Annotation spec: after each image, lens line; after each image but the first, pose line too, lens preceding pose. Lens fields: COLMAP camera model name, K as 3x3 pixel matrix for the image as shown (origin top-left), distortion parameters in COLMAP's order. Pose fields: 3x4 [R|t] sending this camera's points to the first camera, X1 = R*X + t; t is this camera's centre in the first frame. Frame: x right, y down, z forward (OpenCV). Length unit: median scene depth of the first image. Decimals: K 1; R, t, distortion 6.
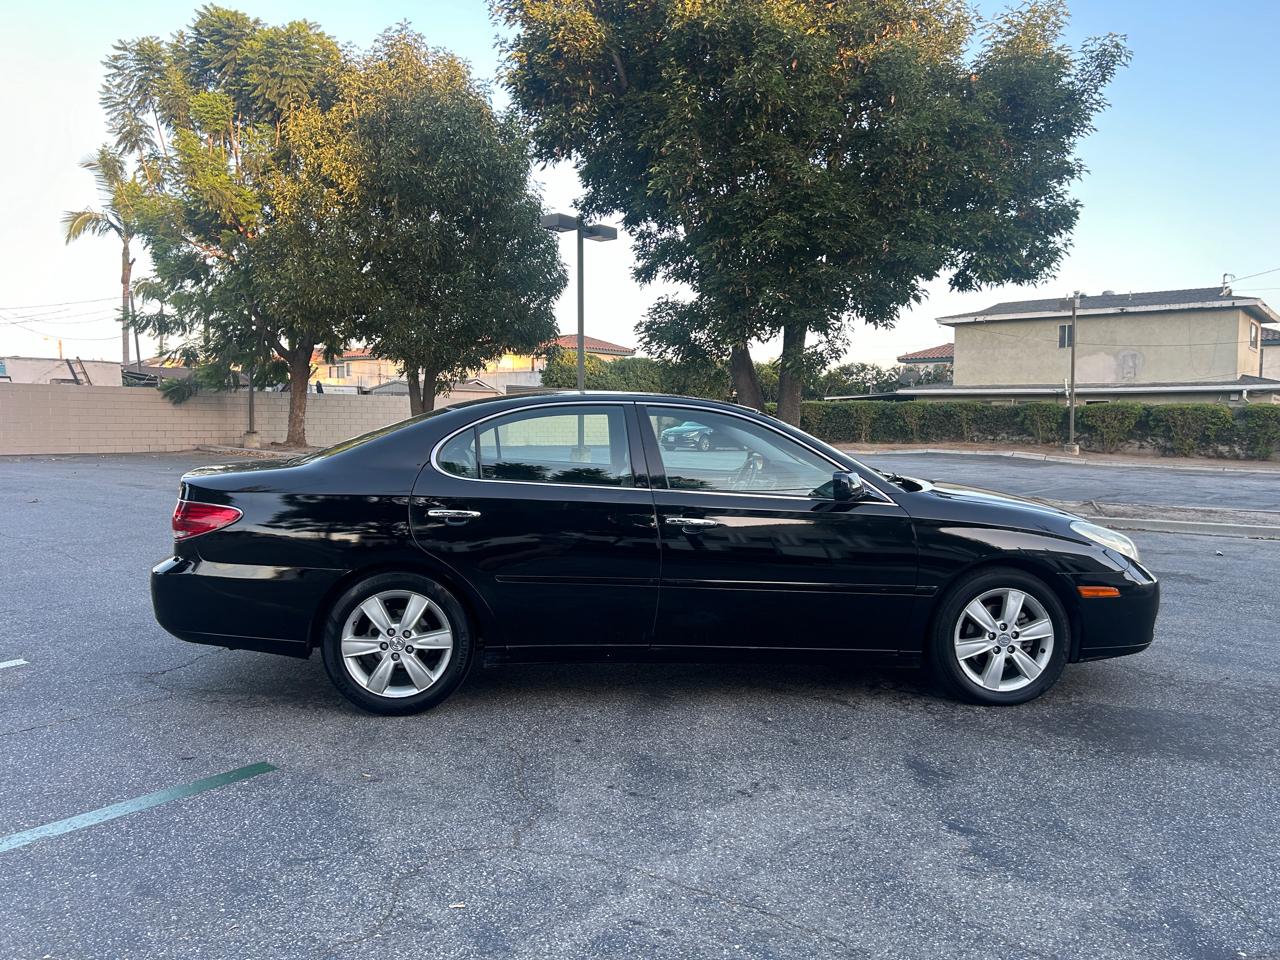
lens RADIAL K [[966.7, 0, 640.0], [0, 966.7, 480.0], [0, 0, 1]] dist [0.037135, -0.033033]
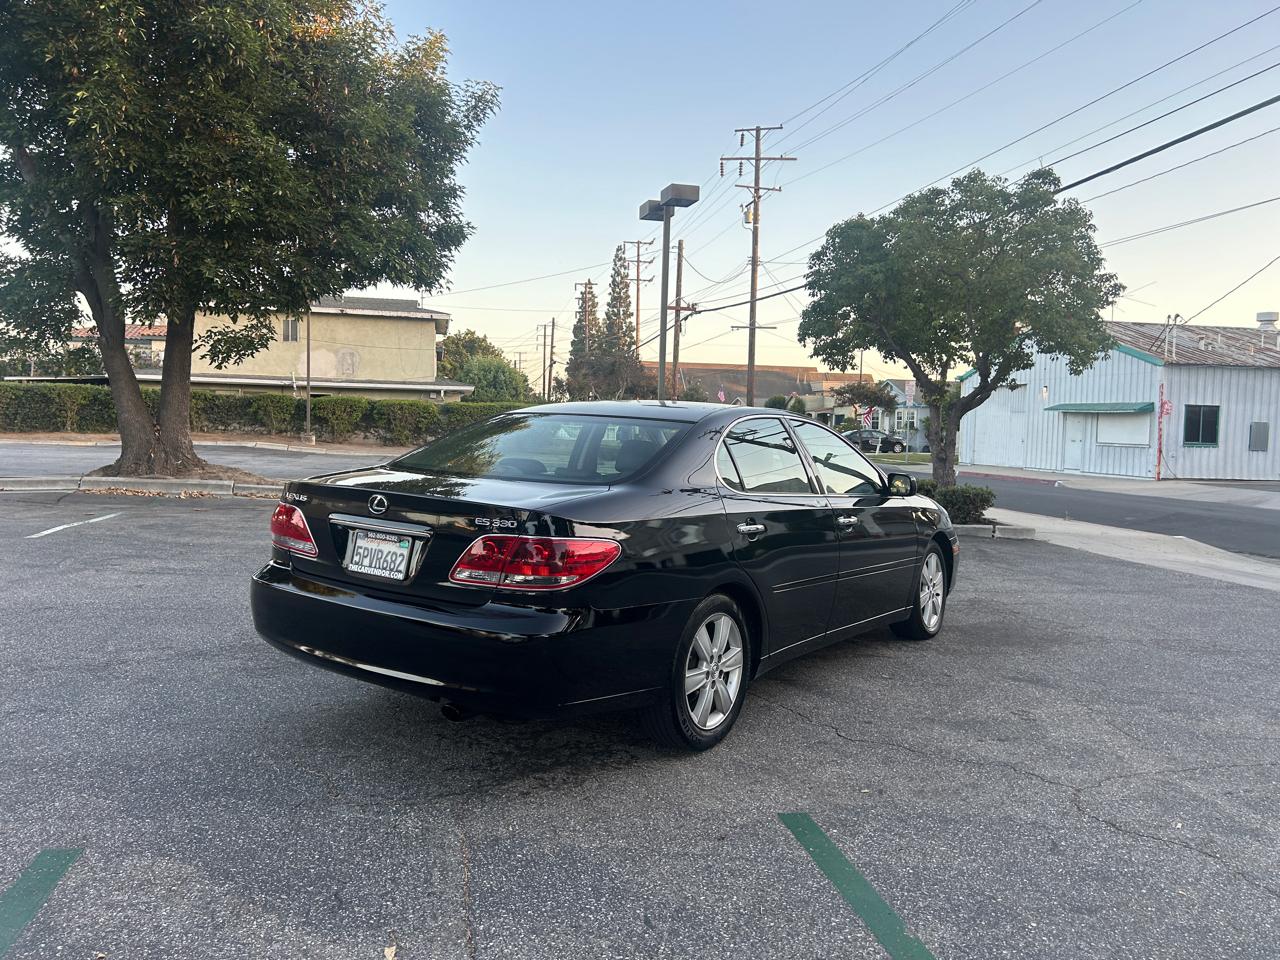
lens RADIAL K [[957.4, 0, 639.4], [0, 957.4, 488.4], [0, 0, 1]] dist [0.029914, -0.033581]
pose [[0.641764, -0.042218, 0.765739, -0.125633], [0.024999, 0.999105, 0.034132, -0.005310], [-0.766494, -0.002762, 0.642245, 0.057315]]
